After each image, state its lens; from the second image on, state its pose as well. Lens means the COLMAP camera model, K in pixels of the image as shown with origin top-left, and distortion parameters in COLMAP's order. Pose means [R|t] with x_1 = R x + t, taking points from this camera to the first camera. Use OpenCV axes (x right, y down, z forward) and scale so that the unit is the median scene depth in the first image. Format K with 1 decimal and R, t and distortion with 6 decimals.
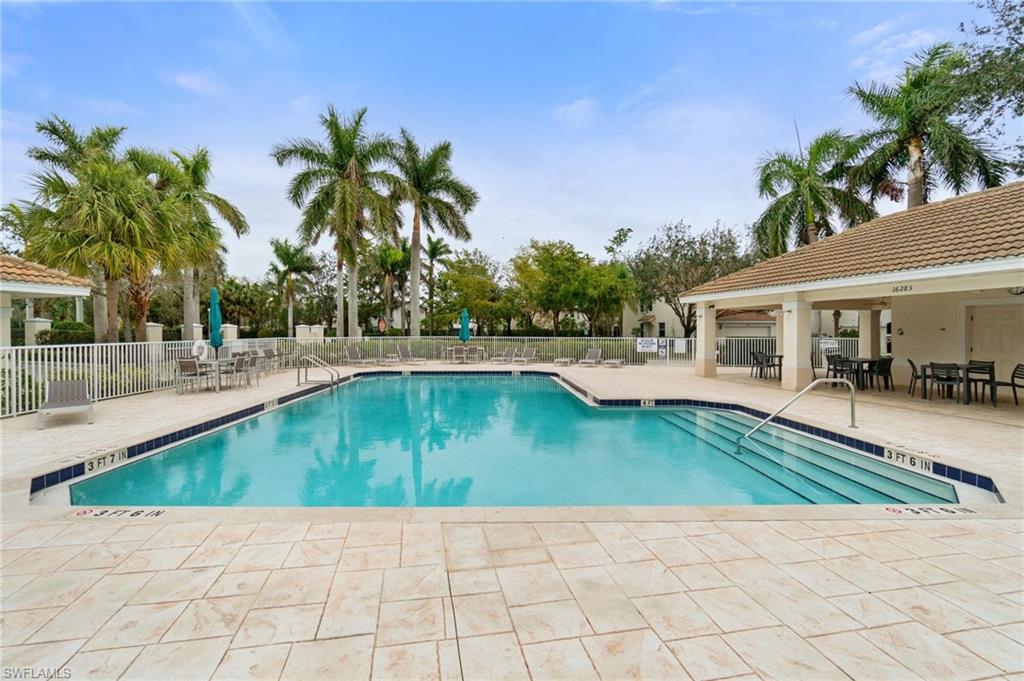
lens RADIAL K [[445.1, 0, 500.7], [0, 445.1, 303.5], [0, 0, 1]] dist [-0.007717, 0.002060]
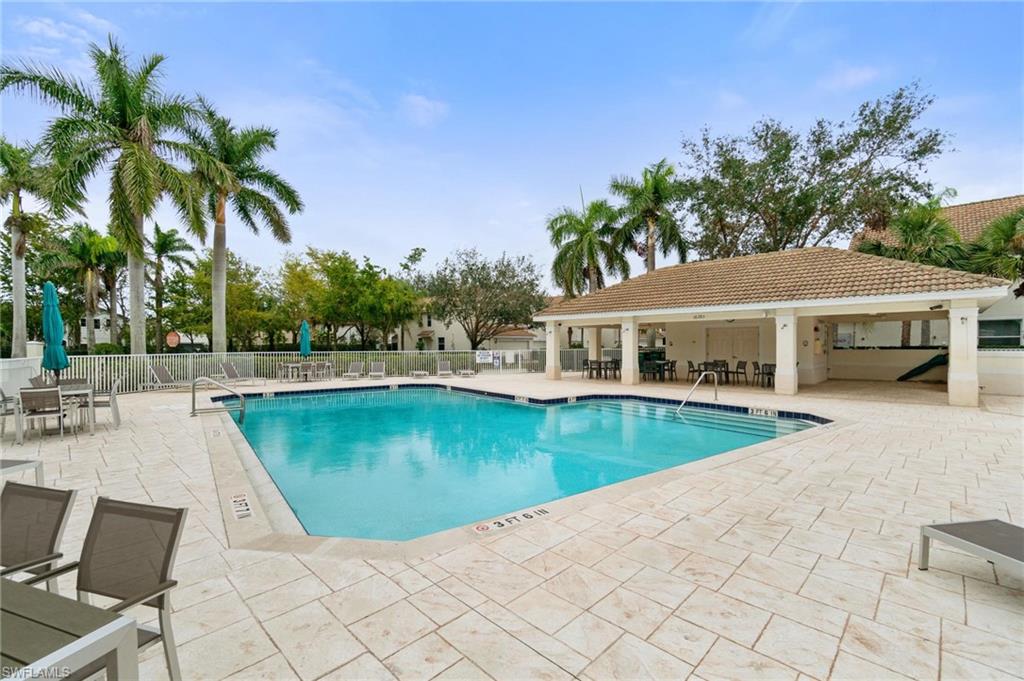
lens RADIAL K [[445.1, 0, 506.7], [0, 445.1, 315.8], [0, 0, 1]] dist [-0.007717, 0.002060]
pose [[0.814421, 0.032352, 0.579371, -0.255862], [-0.028909, 0.999467, -0.015173, 0.003258], [-0.579553, -0.004392, 0.814922, 0.030300]]
